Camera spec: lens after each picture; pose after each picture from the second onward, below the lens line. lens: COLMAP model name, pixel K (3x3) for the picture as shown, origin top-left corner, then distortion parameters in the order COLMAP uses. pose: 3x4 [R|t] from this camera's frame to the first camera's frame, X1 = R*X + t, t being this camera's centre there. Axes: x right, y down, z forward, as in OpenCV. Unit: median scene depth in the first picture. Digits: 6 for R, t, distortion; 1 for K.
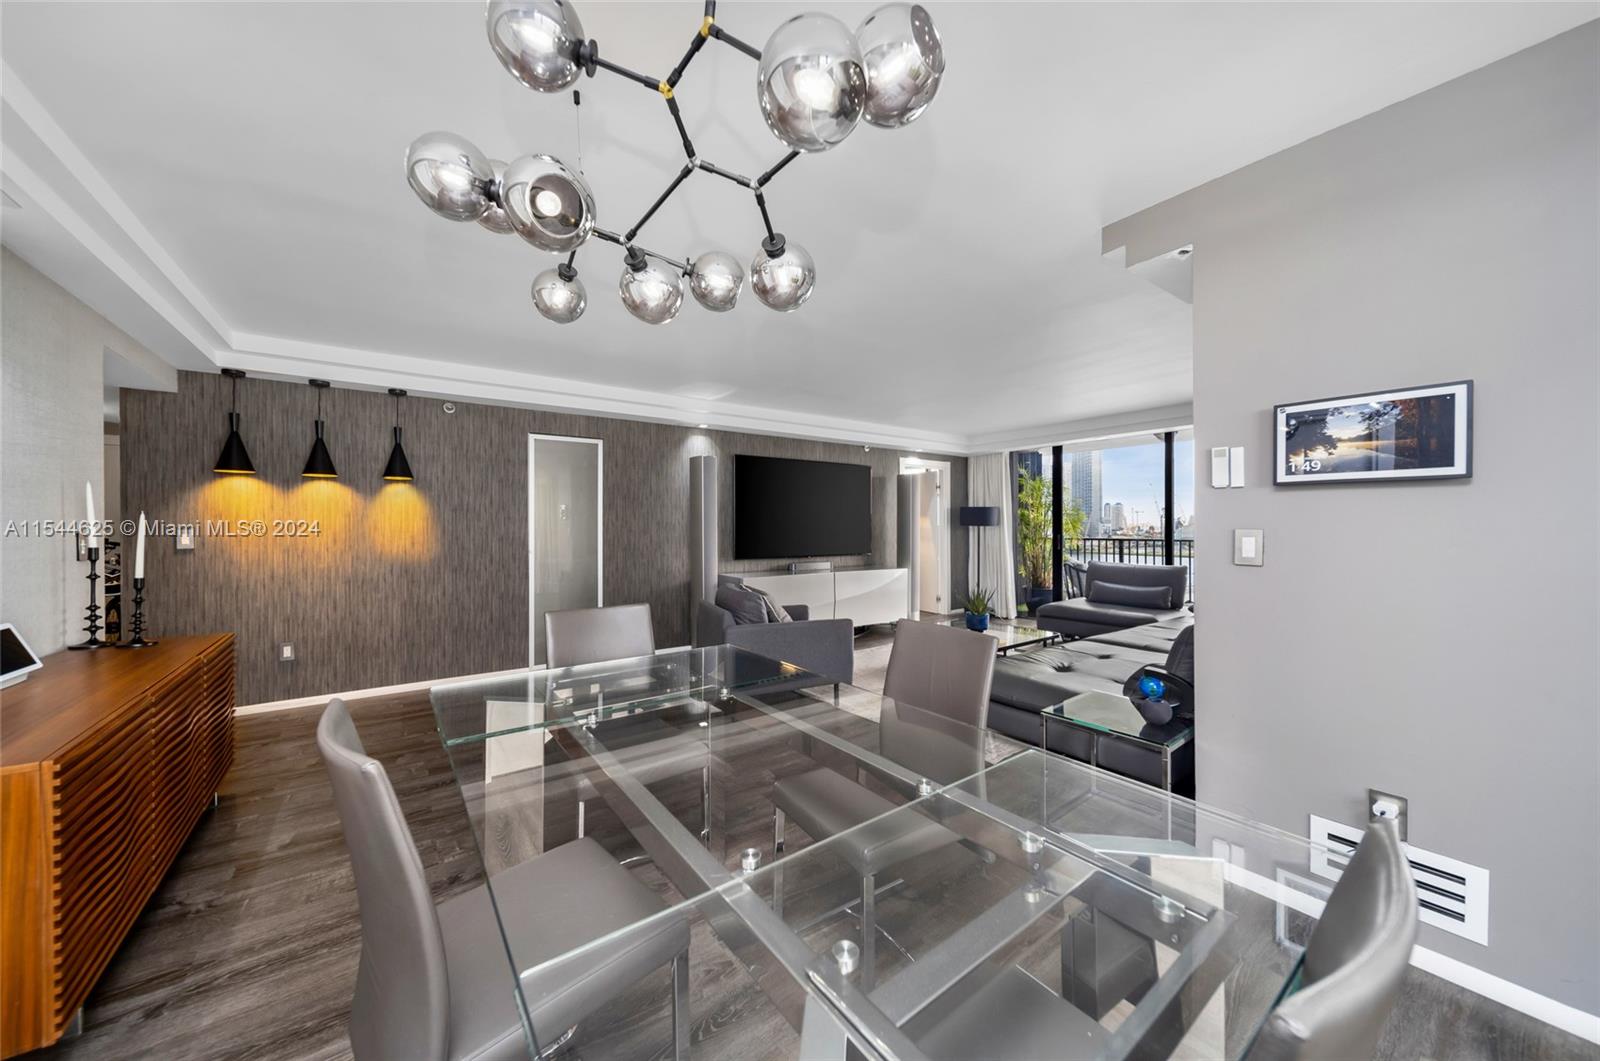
lens RADIAL K [[561.6, 0, 796.5], [0, 561.6, 524.8], [0, 0, 1]] dist [-0.000598, -0.000197]
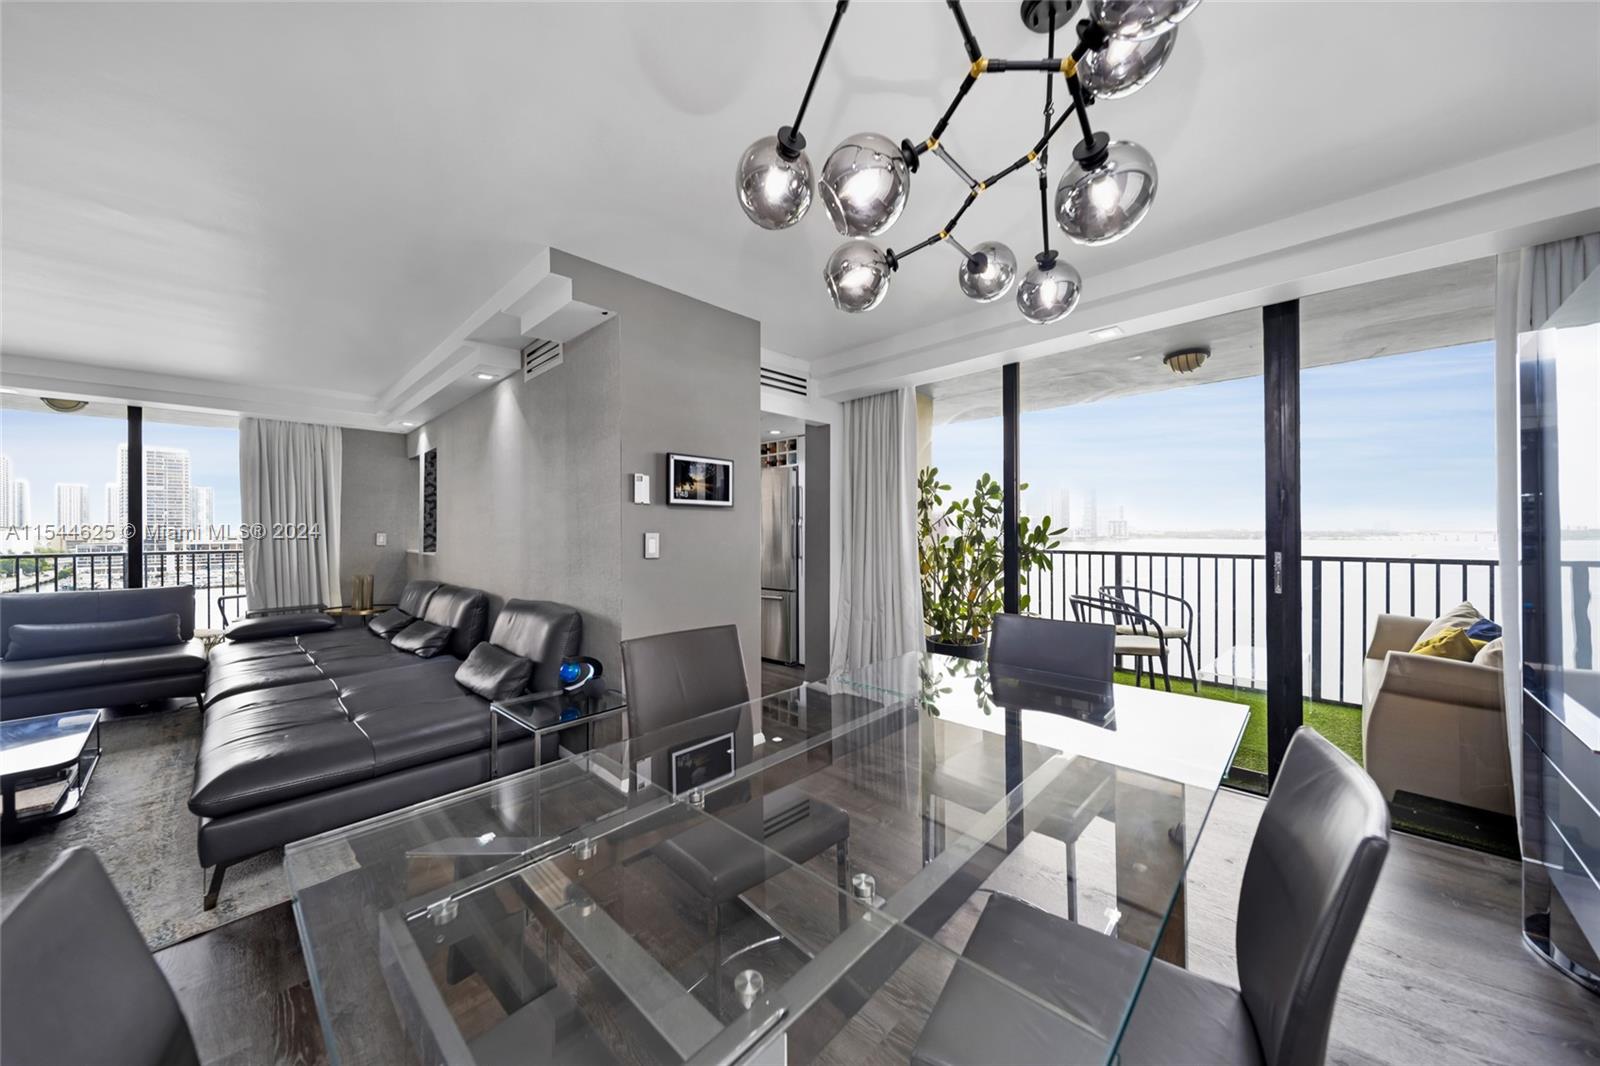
lens RADIAL K [[554.1, 0, 800.7], [0, 554.1, 526.3], [0, 0, 1]] dist [-0.001423, -0.000398]
pose [[-0.173797, 0.009477, 0.984736, -0.165563], [0.002024, 0.999955, -0.009266, 0.000767], [-0.984779, 0.000383, -0.173809, 0.216662]]
